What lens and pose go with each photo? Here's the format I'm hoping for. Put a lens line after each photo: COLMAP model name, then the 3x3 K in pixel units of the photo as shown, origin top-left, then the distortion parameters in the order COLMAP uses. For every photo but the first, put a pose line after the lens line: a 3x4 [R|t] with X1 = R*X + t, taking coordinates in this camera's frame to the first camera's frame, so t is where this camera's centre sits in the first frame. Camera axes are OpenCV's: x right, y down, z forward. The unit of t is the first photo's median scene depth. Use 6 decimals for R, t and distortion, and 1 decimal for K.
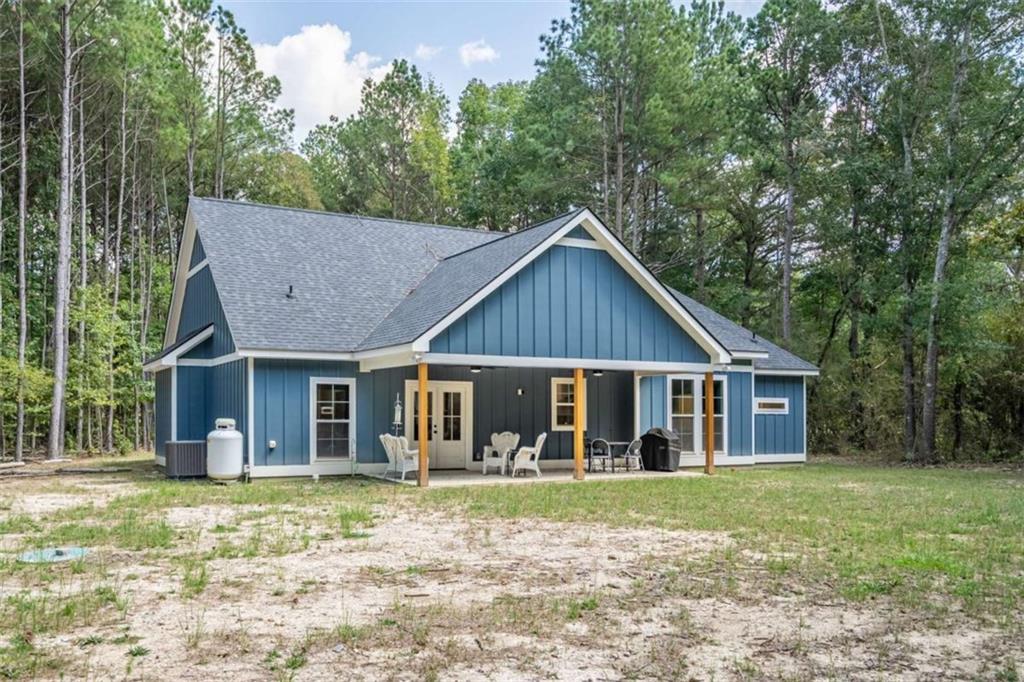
lens RADIAL K [[886.1, 0, 512.0], [0, 886.1, 341.0], [0, 0, 1]] dist [-0.001812, -0.006703]
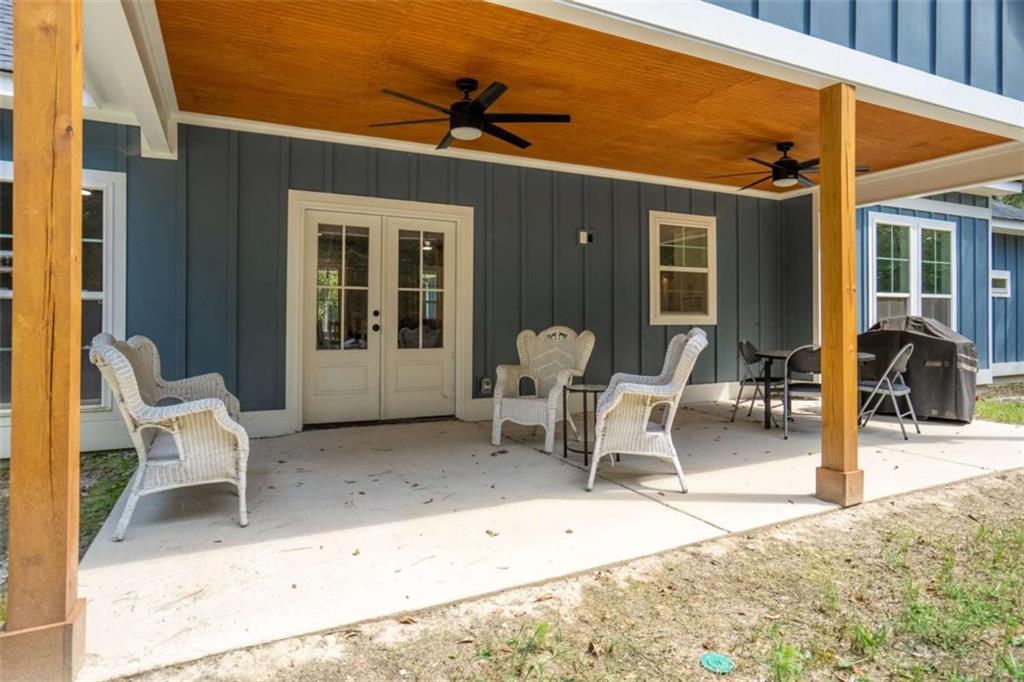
lens RADIAL K [[589.6, 0, 512.0], [0, 589.6, 341.0], [0, 0, 1]] dist [-0.003364, -0.000245]
pose [[0.998642, -0.000093, -0.052100, -0.012132], [0.006602, 0.992163, 0.124776, 0.075863], [0.051680, -0.124951, 0.990816, 0.736832]]
